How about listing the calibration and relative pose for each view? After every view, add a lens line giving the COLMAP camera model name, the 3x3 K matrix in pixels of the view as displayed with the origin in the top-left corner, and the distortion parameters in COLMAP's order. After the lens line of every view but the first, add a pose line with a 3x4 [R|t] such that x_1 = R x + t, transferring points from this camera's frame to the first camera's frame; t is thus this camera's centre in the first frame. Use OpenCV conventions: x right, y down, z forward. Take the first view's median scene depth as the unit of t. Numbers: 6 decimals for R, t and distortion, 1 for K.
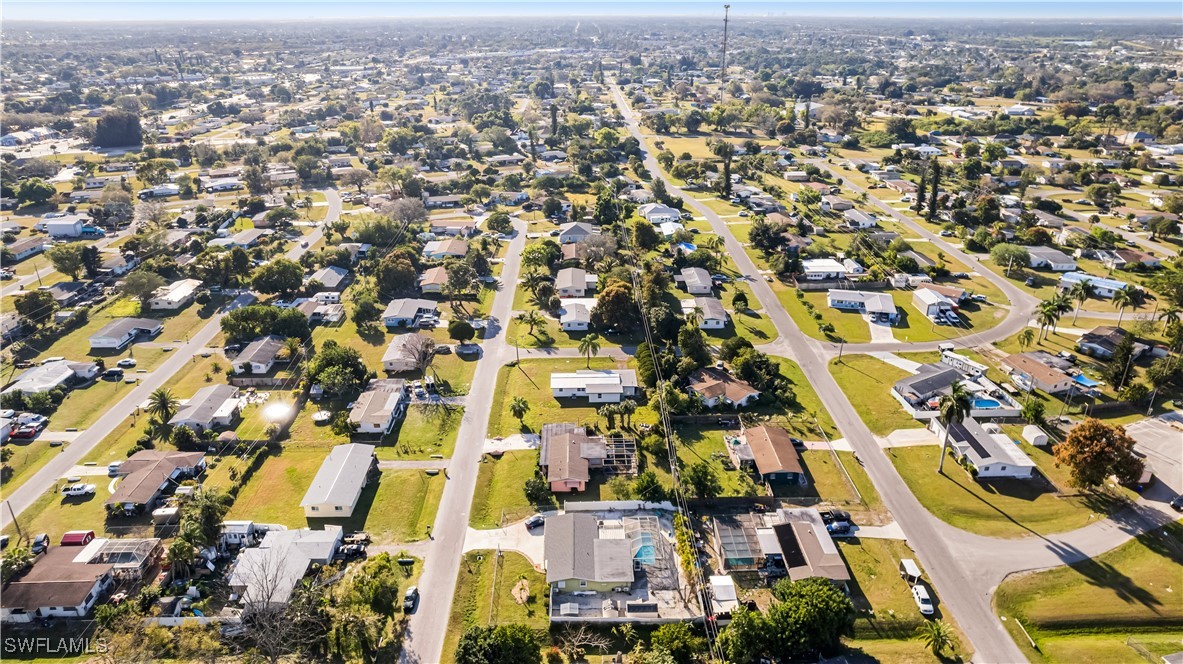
lens RADIAL K [[754.1, 0, 594.3], [0, 754.1, 333.2], [0, 0, 1]] dist [-0.073222, 0.060281]
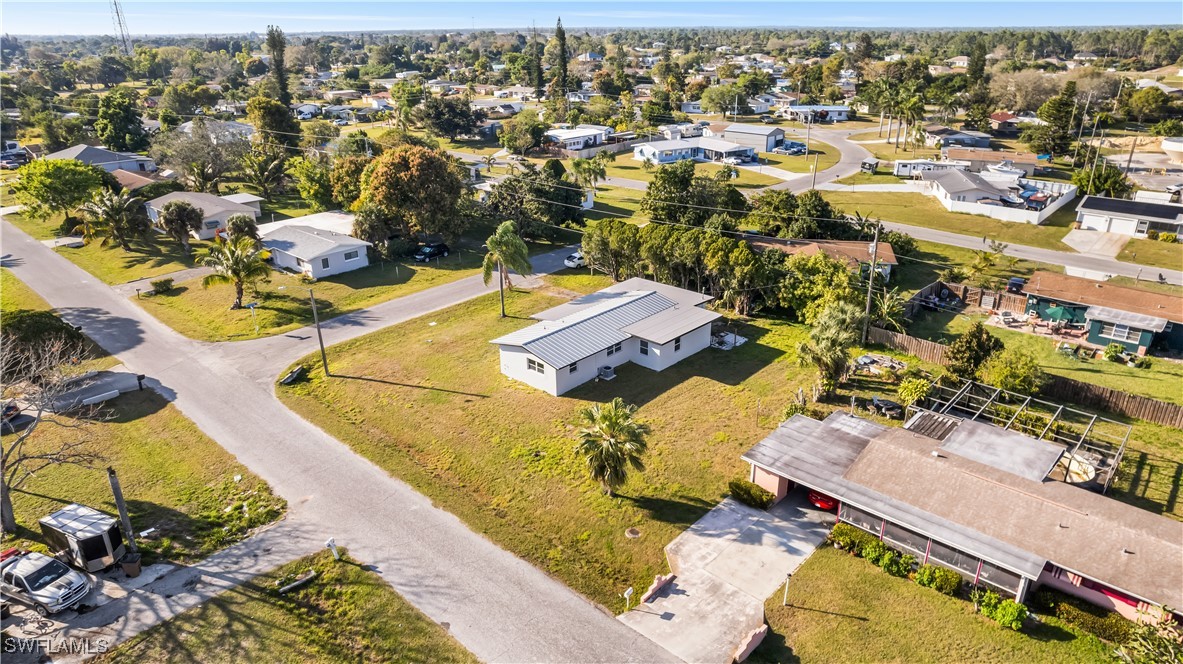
lens RADIAL K [[754.1, 0, 594.3], [0, 754.1, 333.2], [0, 0, 1]] dist [-0.073222, 0.060281]
pose [[0.695175, -0.276695, 0.663454, -0.216587], [0.287632, 0.952914, 0.096031, 0.028738], [-0.658786, 0.124072, 0.742029, 0.656471]]
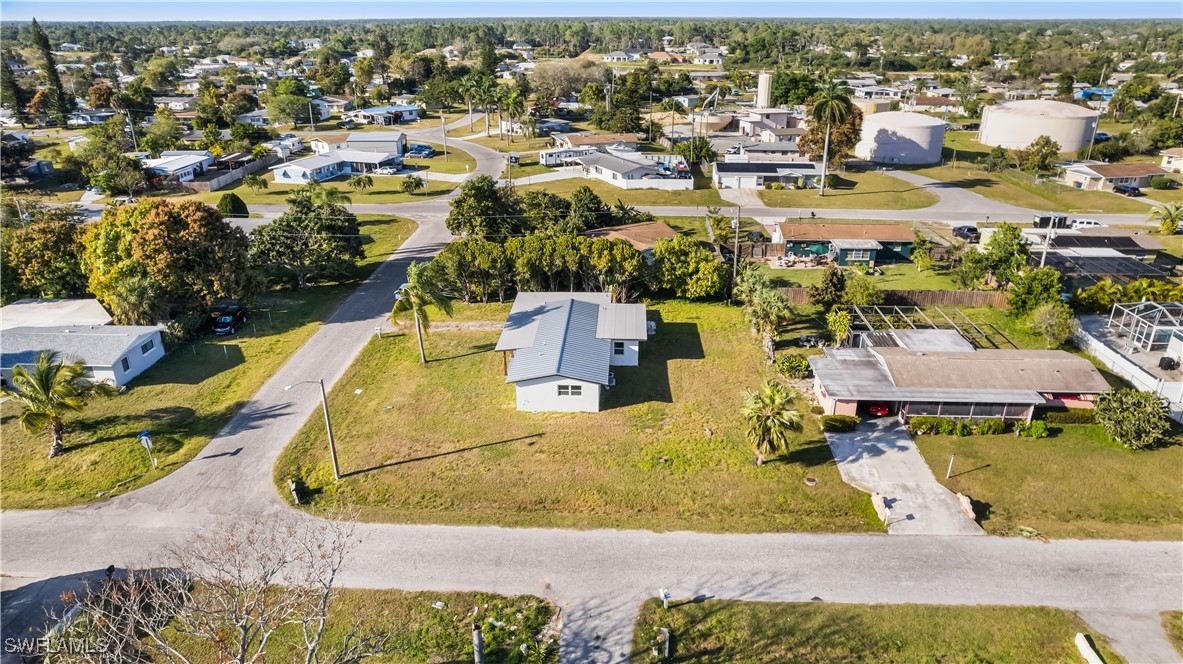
lens RADIAL K [[768.0, 0, 591.5], [0, 768.0, 332.0], [0, 0, 1]] dist [-0.073647, 0.051907]
pose [[0.076265, -0.380840, 0.921491, -0.305499], [0.393074, 0.860821, 0.323234, -0.047809], [-0.916338, 0.337563, 0.215349, 0.804625]]
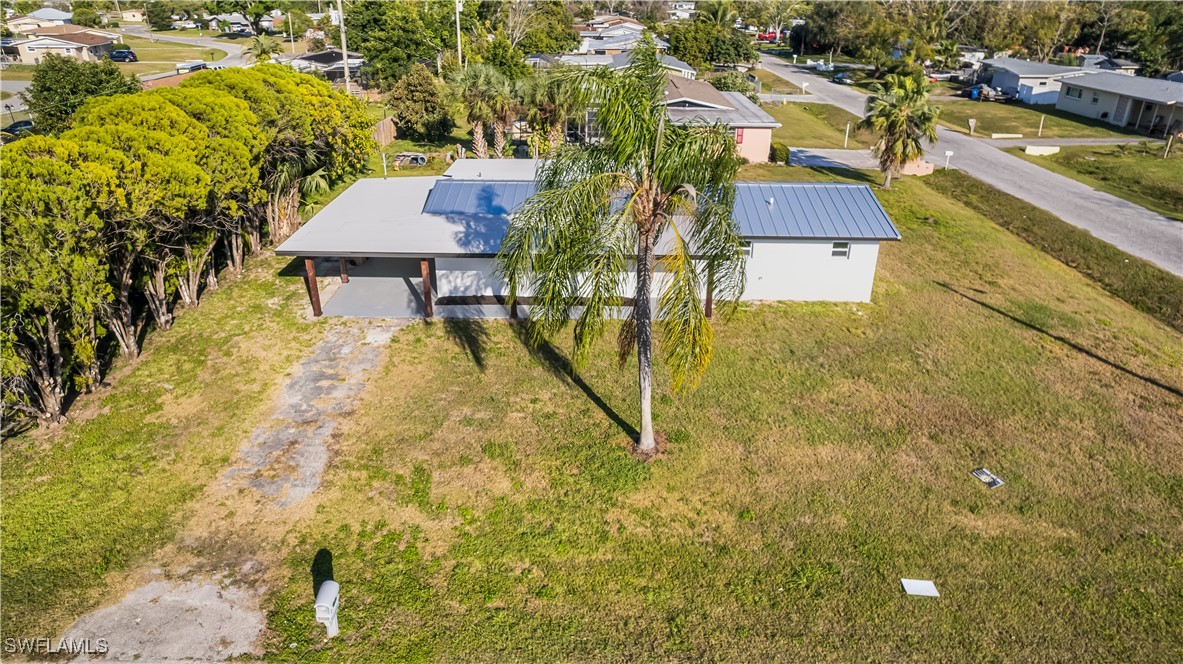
lens RADIAL K [[754.1, 0, 594.3], [0, 754.1, 333.2], [0, 0, 1]] dist [-0.073222, 0.060281]
pose [[-0.999355, -0.019561, 0.030112, -0.004324], [0.009072, 0.673846, 0.738816, -0.033069], [-0.034743, 0.738613, -0.673234, 0.998863]]
